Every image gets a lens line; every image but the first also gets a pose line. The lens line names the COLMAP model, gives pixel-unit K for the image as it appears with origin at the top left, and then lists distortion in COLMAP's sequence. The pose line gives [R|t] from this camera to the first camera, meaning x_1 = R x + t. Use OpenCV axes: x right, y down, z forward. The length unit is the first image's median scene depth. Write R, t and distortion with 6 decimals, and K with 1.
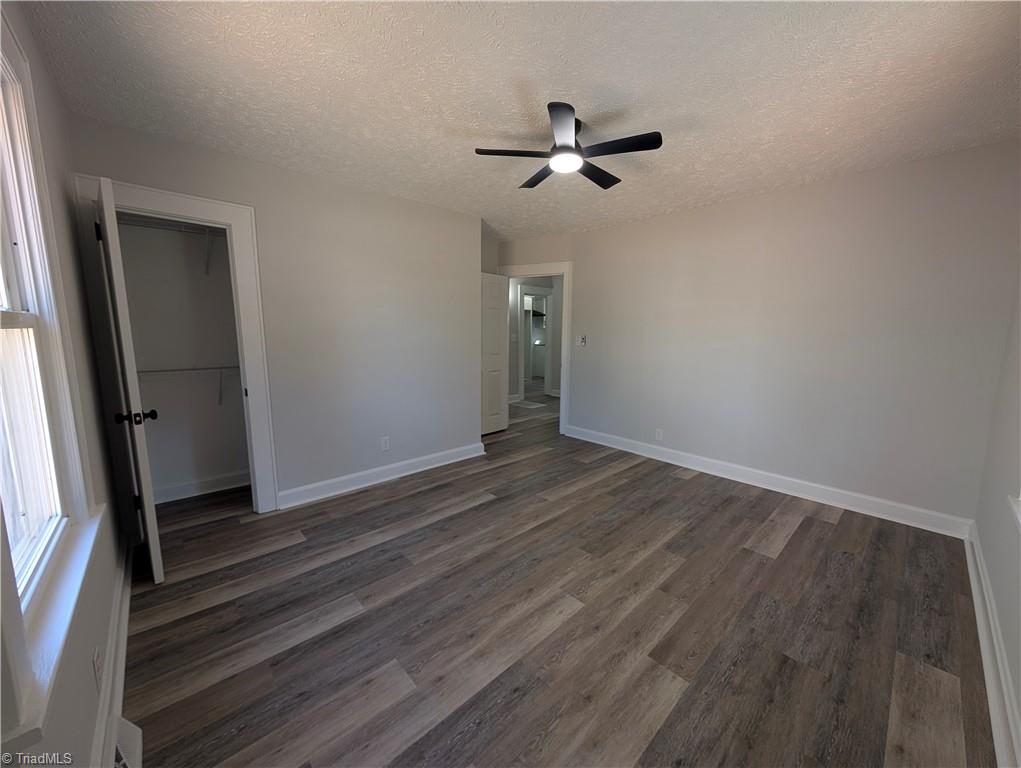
lens RADIAL K [[387.4, 0, 512.5], [0, 387.4, 385.3], [0, 0, 1]] dist [0.000573, 0.000005]
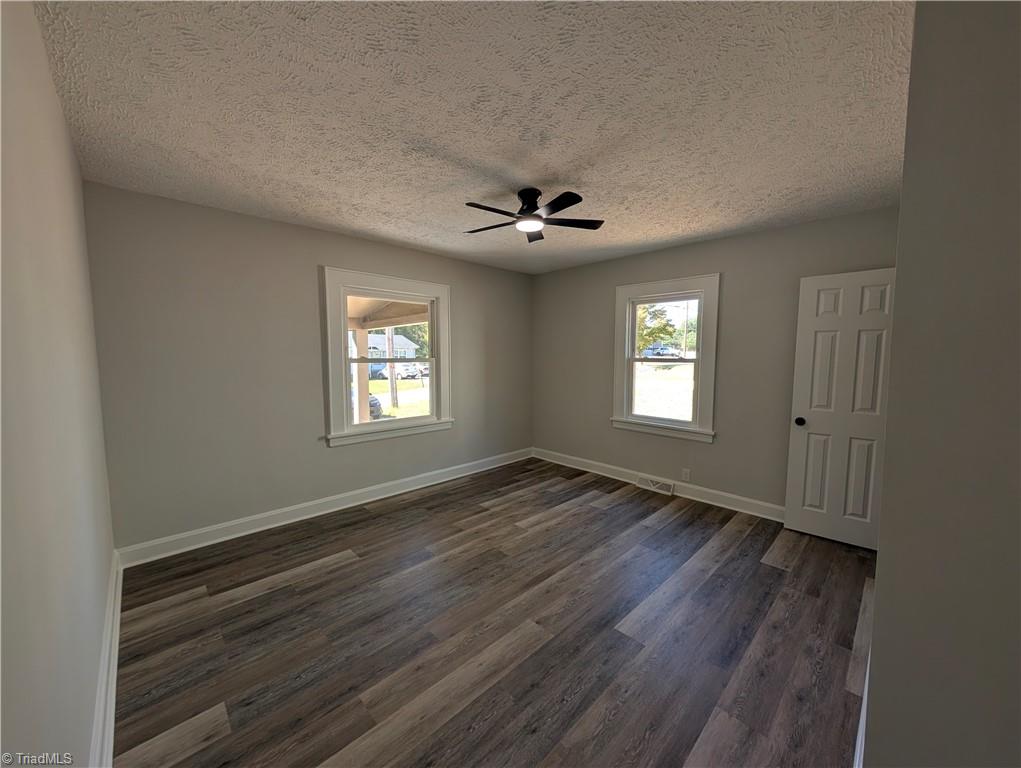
lens RADIAL K [[387.4, 0, 512.5], [0, 387.4, 385.3], [0, 0, 1]] dist [0.000573, 0.000005]
pose [[-0.999625, -0.007156, -0.026435, 0.199998], [-0.012764, 0.975747, 0.218530, -0.326883], [0.024230, 0.218786, -0.975472, 2.073815]]
